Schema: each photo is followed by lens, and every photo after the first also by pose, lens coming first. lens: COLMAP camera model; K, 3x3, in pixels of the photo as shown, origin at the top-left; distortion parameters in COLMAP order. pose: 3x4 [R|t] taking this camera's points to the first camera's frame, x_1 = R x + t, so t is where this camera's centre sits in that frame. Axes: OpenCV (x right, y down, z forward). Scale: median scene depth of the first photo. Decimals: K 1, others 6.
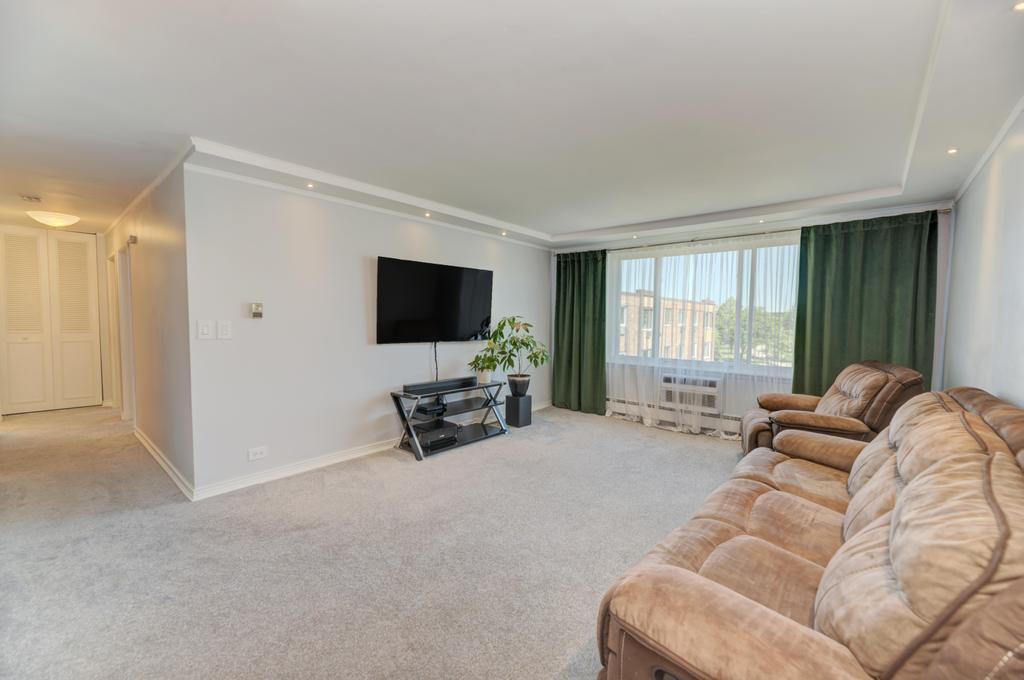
lens RADIAL K [[408.1, 0, 516.9], [0, 408.1, 340.8], [0, 0, 1]] dist [0.003478, -0.002997]
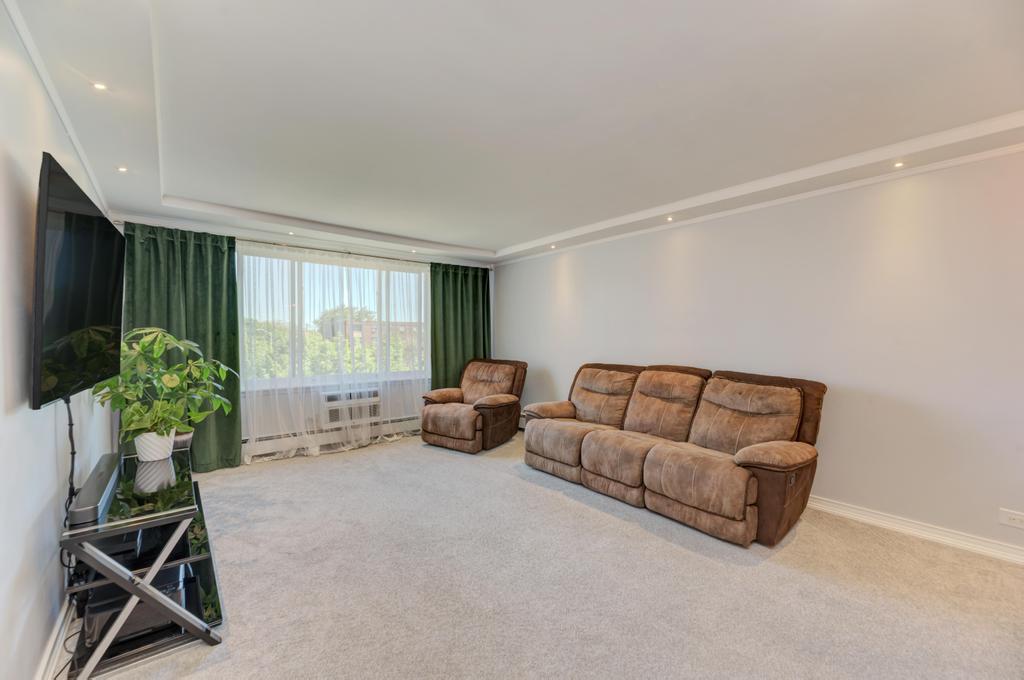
lens RADIAL K [[408.1, 0, 515.0], [0, 408.1, 343.7], [0, 0, 1]] dist [0.003478, -0.002997]
pose [[0.178019, -0.033921, 0.983442, -0.474309], [0.054557, 0.998209, 0.024554, -0.028240], [-0.982513, 0.049283, 0.179551, 0.436826]]
